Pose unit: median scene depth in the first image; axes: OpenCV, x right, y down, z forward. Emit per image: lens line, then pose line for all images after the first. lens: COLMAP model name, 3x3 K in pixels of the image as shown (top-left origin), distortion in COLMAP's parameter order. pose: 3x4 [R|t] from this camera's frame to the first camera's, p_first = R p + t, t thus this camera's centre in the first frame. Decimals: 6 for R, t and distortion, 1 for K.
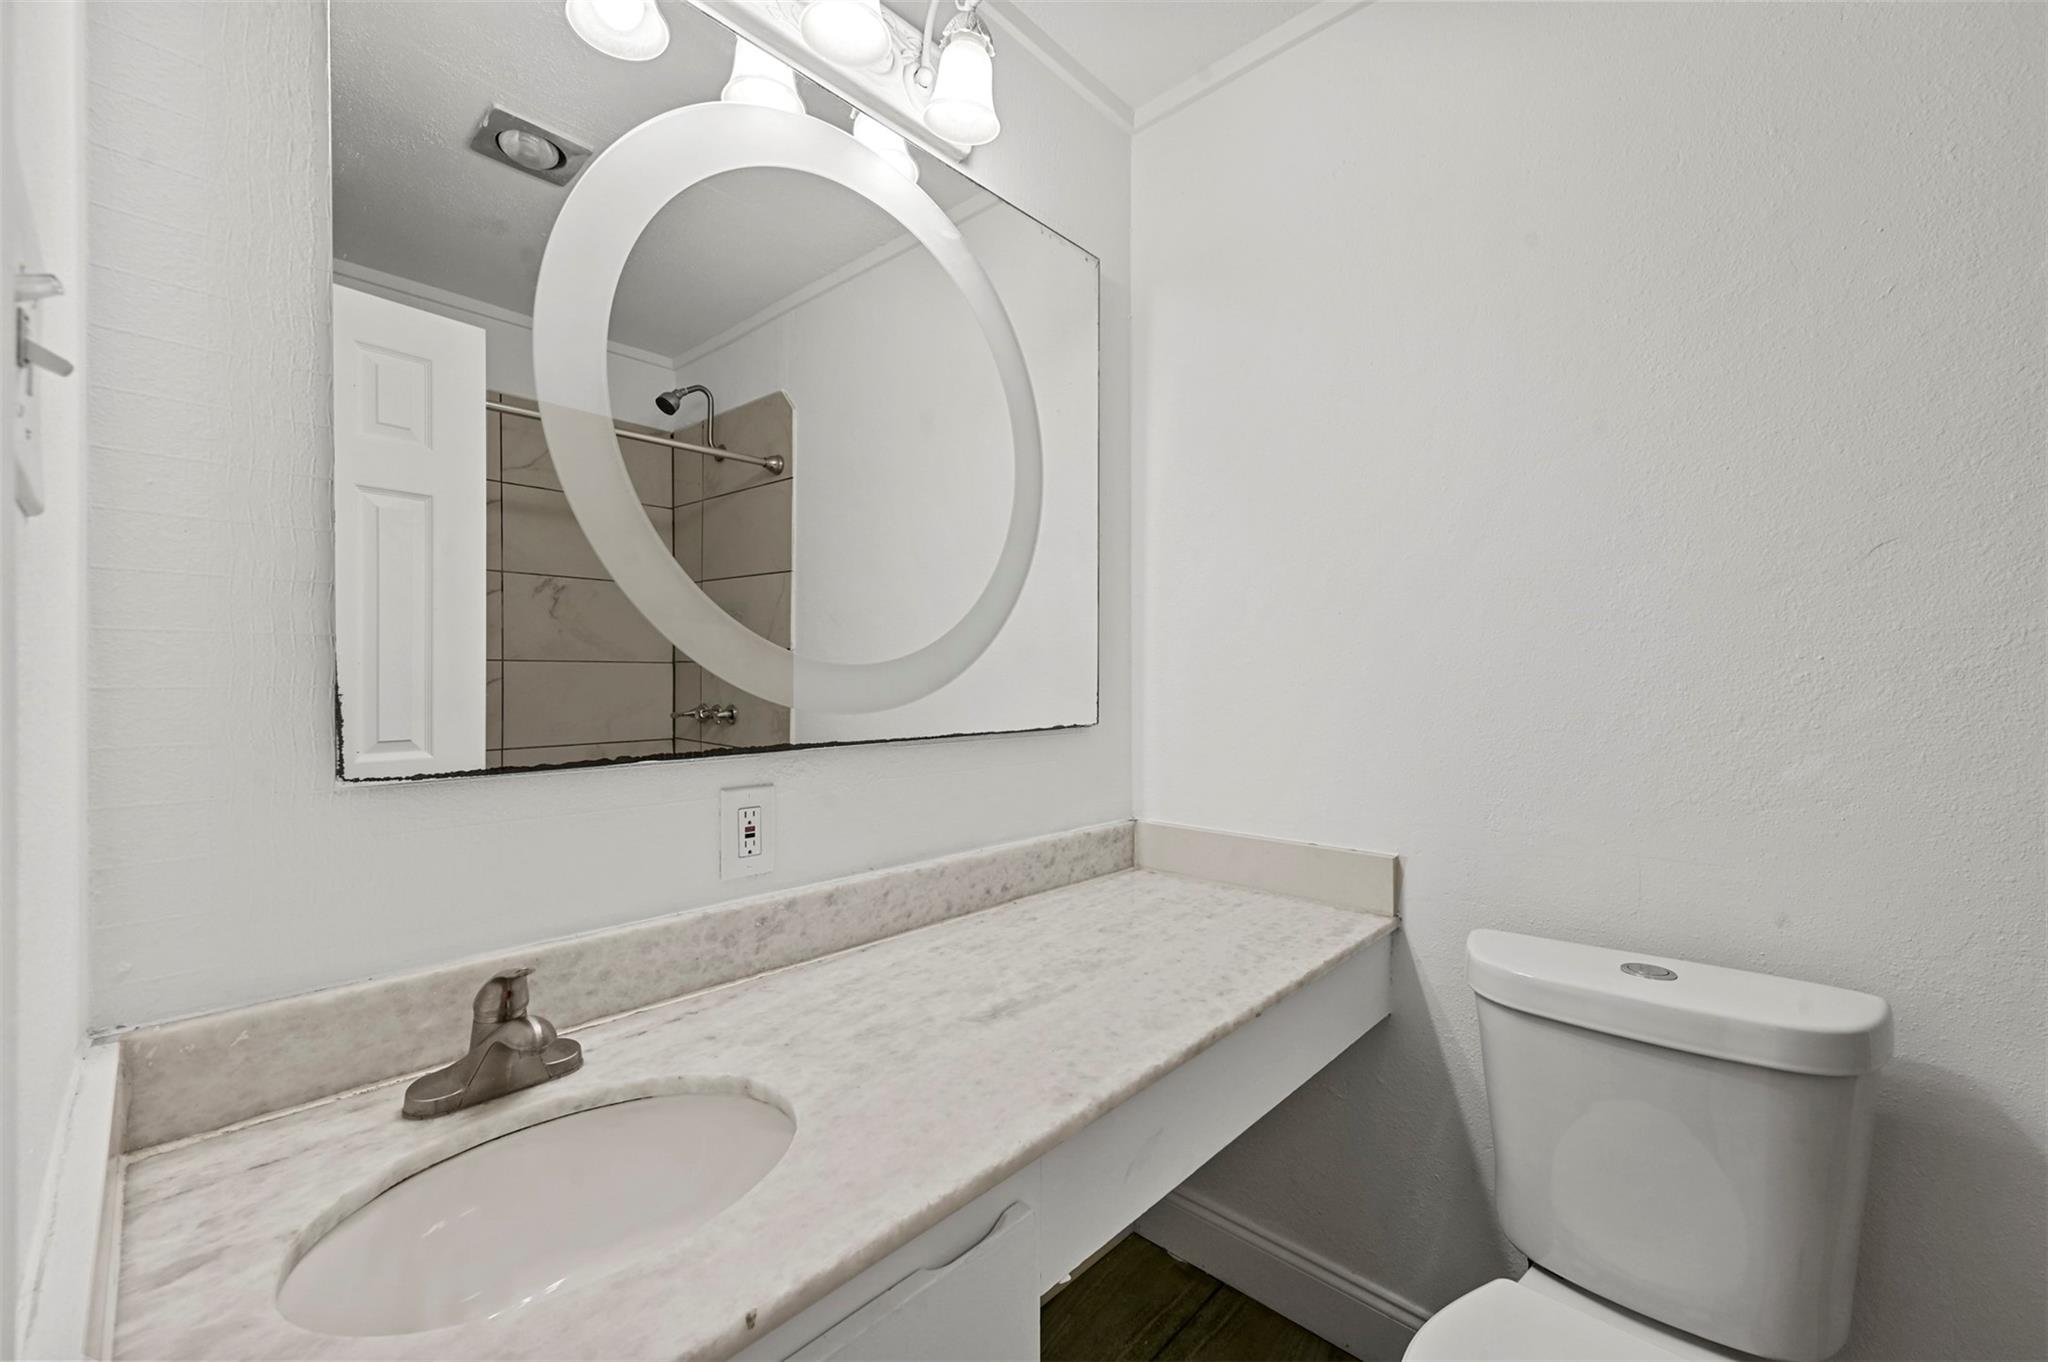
lens RADIAL K [[818.7, 0, 1021.9], [0, 818.7, 682.7], [0, 0, 1]] dist [0.000920, 0.000400]
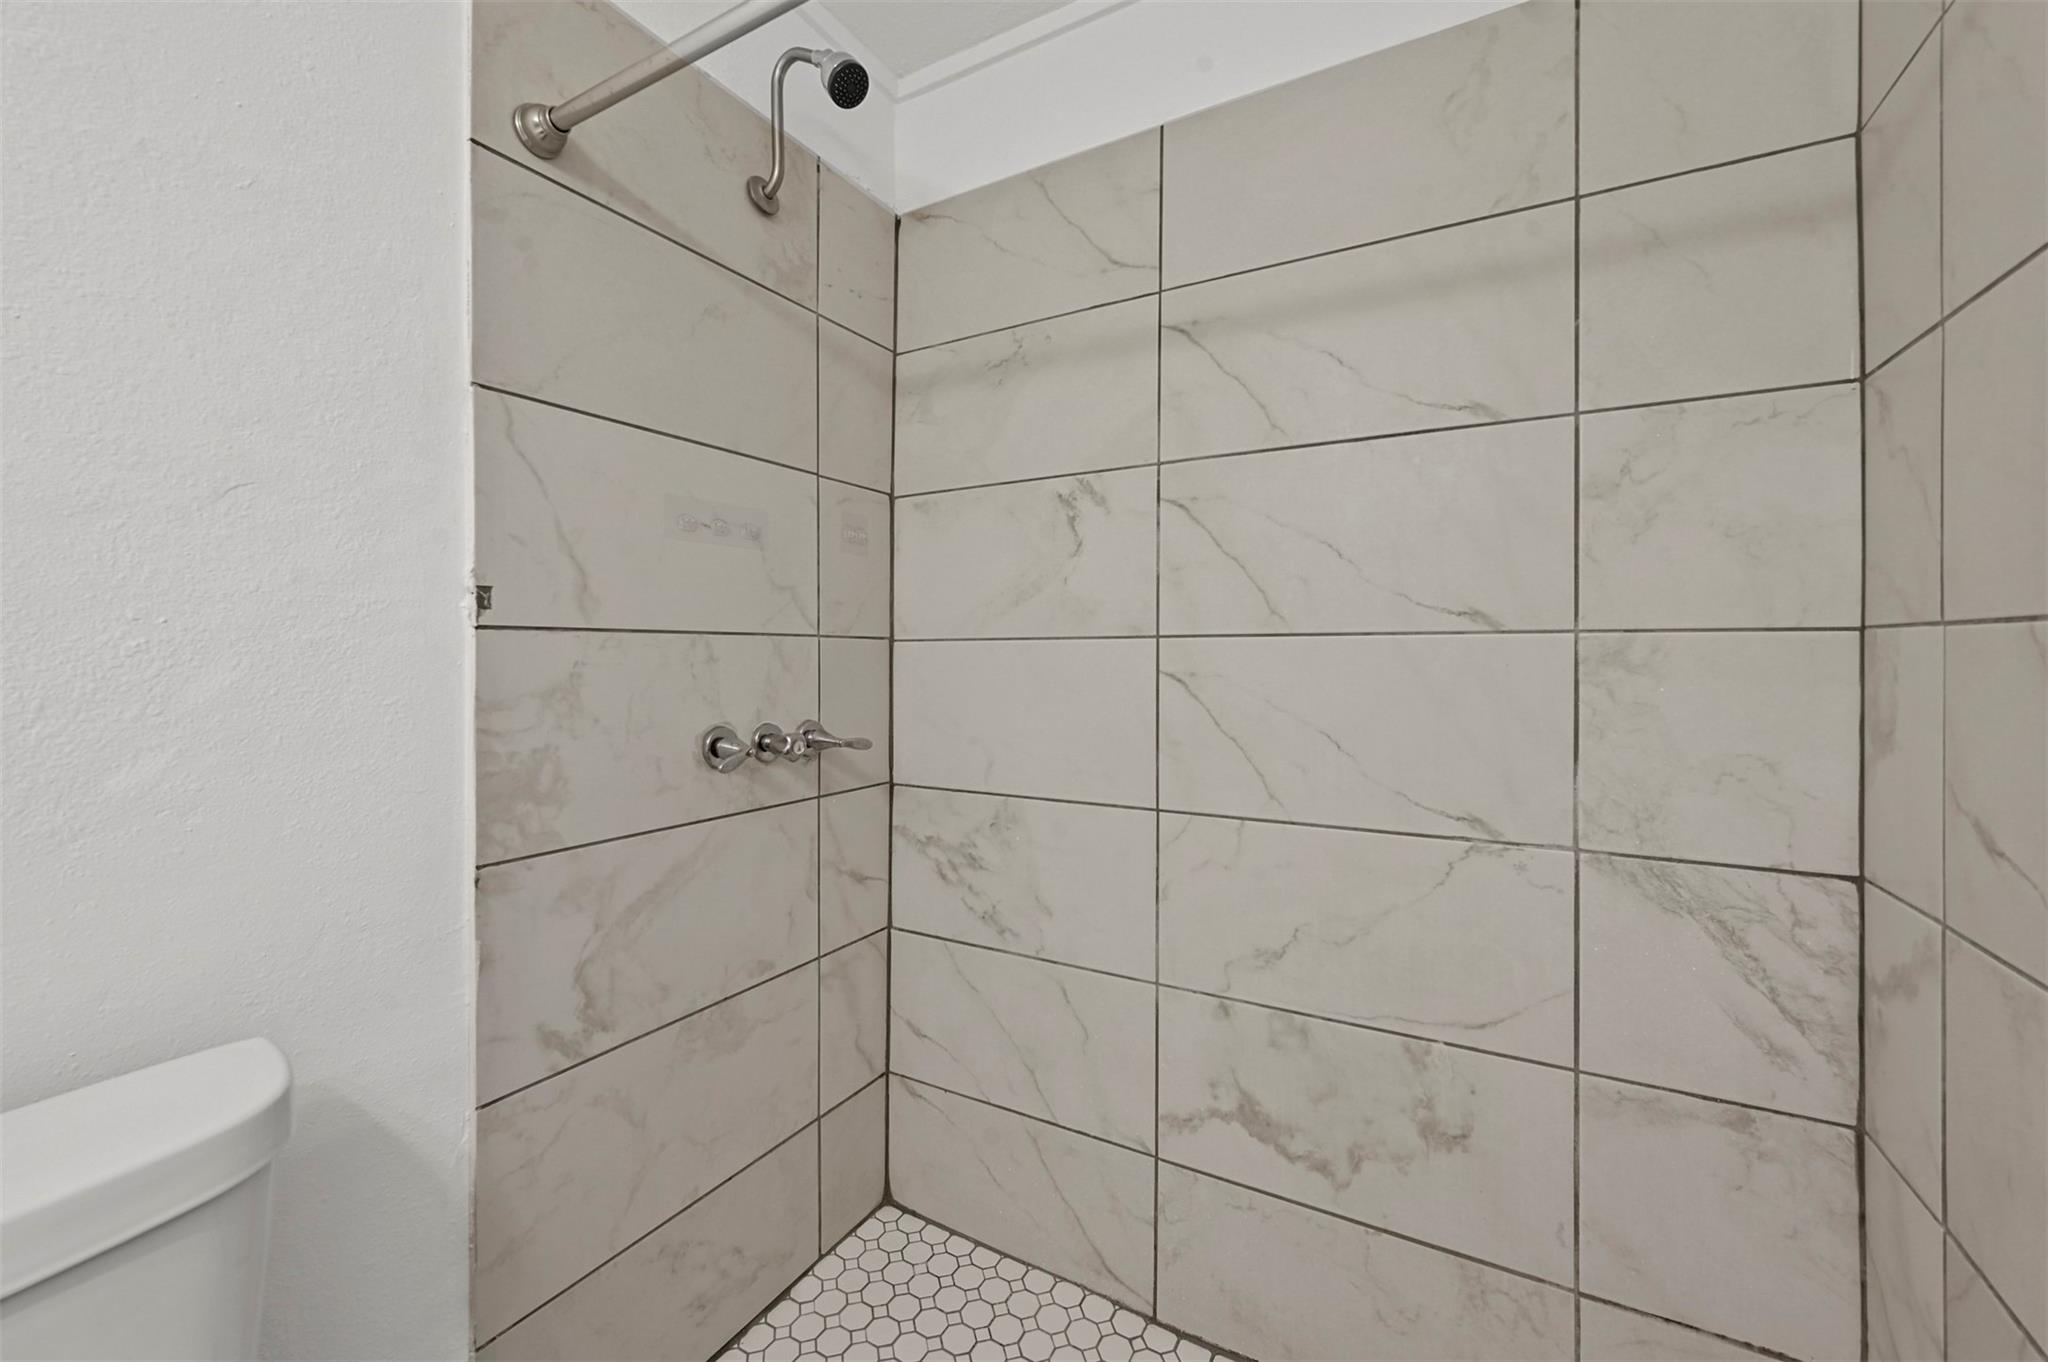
lens RADIAL K [[818.7, 0, 1018.1], [0, 818.7, 653.9], [0, 0, 1]] dist [0.000920, 0.000400]
pose [[-0.228365, 0.006341, 0.973555, 0.068671], [-0.001537, 0.999975, -0.006874, 0.004267], [-0.973574, -0.003066, -0.228350, 0.421708]]
